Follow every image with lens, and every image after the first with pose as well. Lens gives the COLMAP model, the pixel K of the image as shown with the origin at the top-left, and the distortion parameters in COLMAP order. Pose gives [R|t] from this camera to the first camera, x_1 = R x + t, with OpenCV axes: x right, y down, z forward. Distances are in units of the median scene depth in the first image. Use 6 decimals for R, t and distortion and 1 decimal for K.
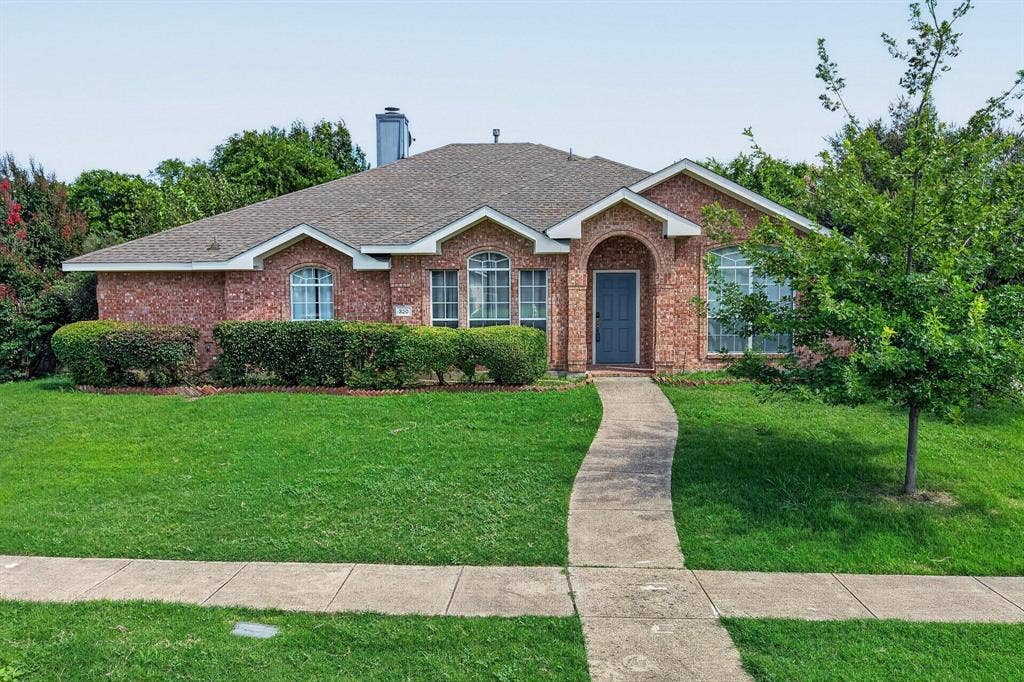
lens RADIAL K [[847.1, 0, 554.1], [0, 847.1, 340.2], [0, 0, 1]] dist [0.009900, 0.005679]
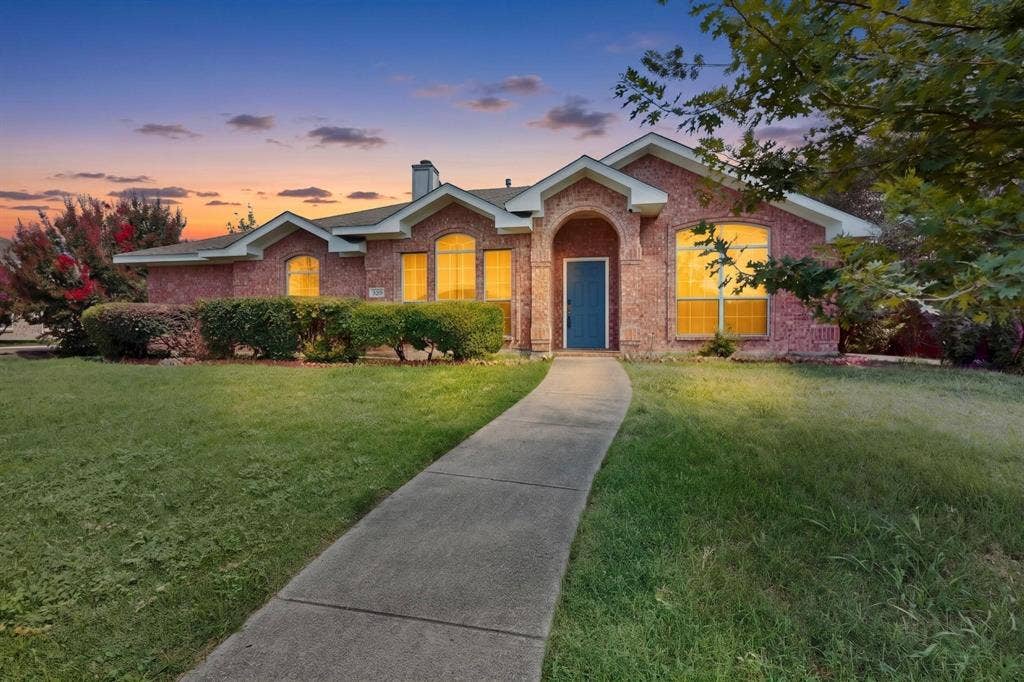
lens RADIAL K [[439.2, 0, 528.1], [0, 439.2, 344.4], [0, 0, 1]] dist [0.000410, -0.000158]
pose [[0.987696, 0.002676, -0.156364, 0.095148], [-0.011560, 0.998367, -0.055936, 0.059339], [0.155959, 0.057055, 0.986114, 0.498097]]
